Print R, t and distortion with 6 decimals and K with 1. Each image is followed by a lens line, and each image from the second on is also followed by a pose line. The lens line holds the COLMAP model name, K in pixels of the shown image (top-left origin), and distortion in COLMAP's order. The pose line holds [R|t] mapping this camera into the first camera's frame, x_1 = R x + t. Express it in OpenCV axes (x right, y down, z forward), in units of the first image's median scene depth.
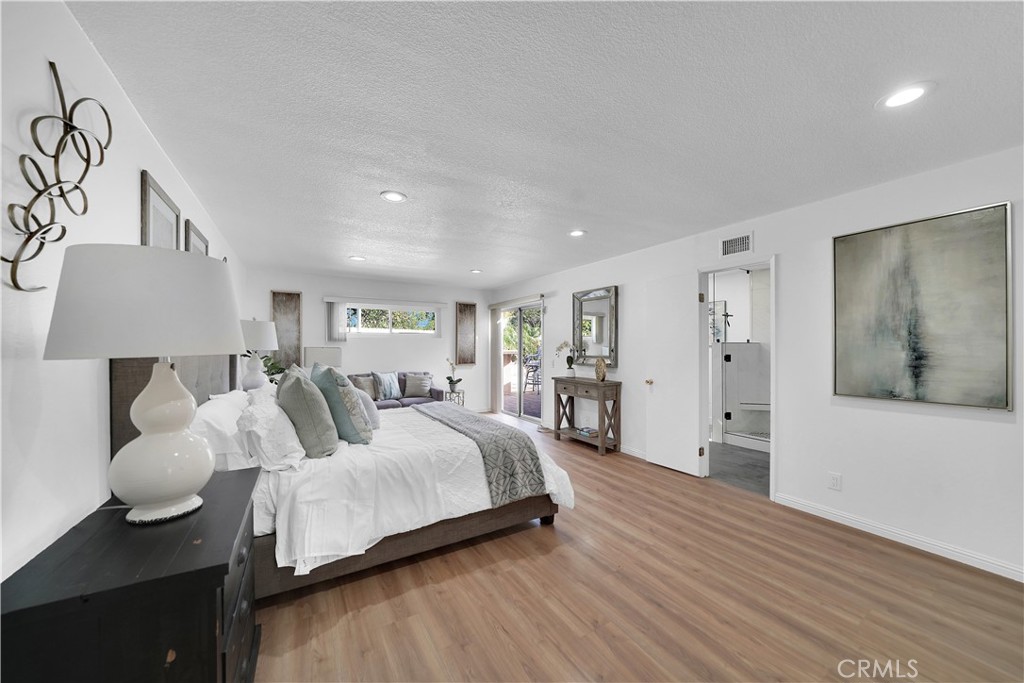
lens RADIAL K [[357.1, 0, 506.5], [0, 357.1, 345.6], [0, 0, 1]] dist [-0.009555, -0.000002]
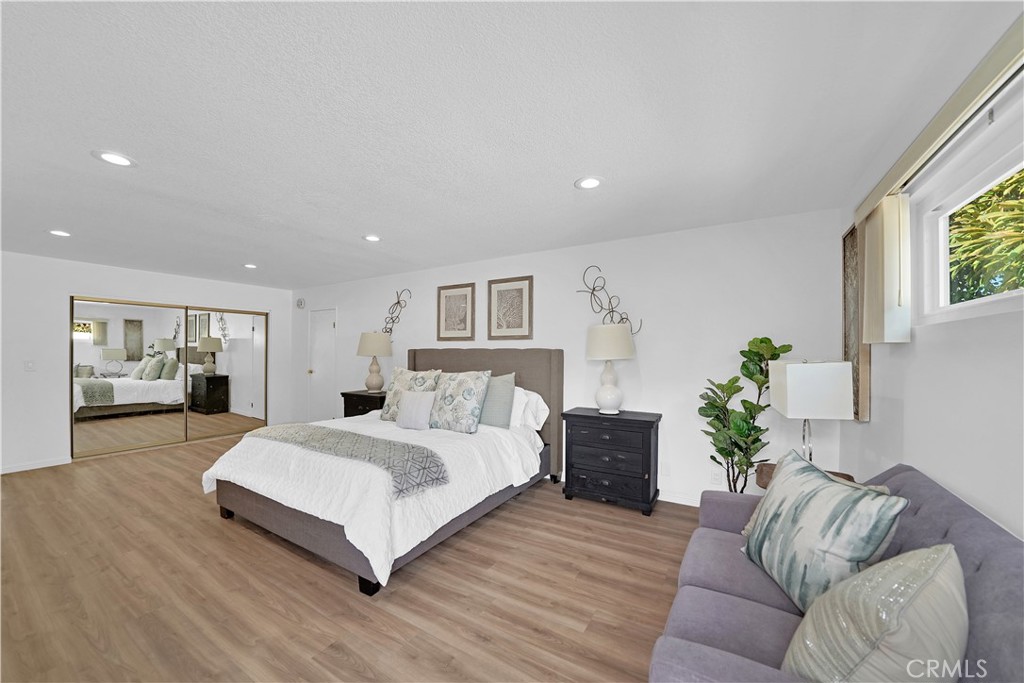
lens RADIAL K [[378.3, 0, 510.9], [0, 378.3, 355.4], [0, 0, 1]] dist [-0.013751, 0.000837]
pose [[-0.884090, 0.005300, -0.467287, -0.075900], [-0.001122, 0.999909, 0.013464, -0.010070], [0.467315, 0.012428, -0.884003, 1.479001]]
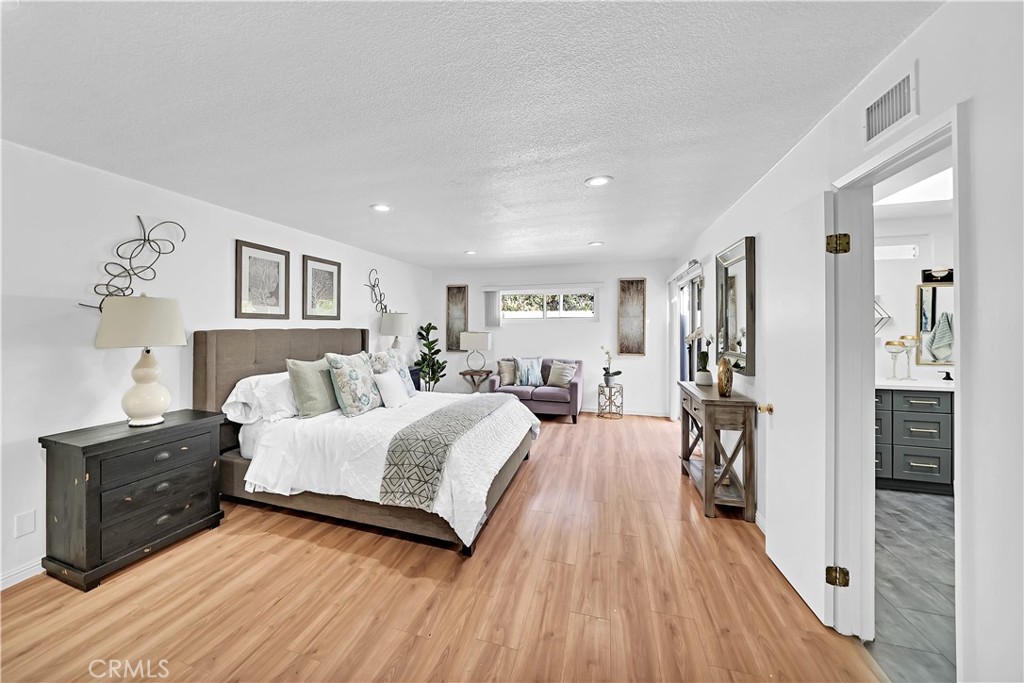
lens RADIAL K [[378.3, 0, 478.1], [0, 378.3, 319.0], [0, 0, 1]] dist [-0.013751, 0.000837]
pose [[0.655669, -0.012151, -0.754951, 0.488172], [0.000363, 0.999875, -0.015778, -0.023345], [0.755048, 0.010072, 0.655592, 0.261688]]
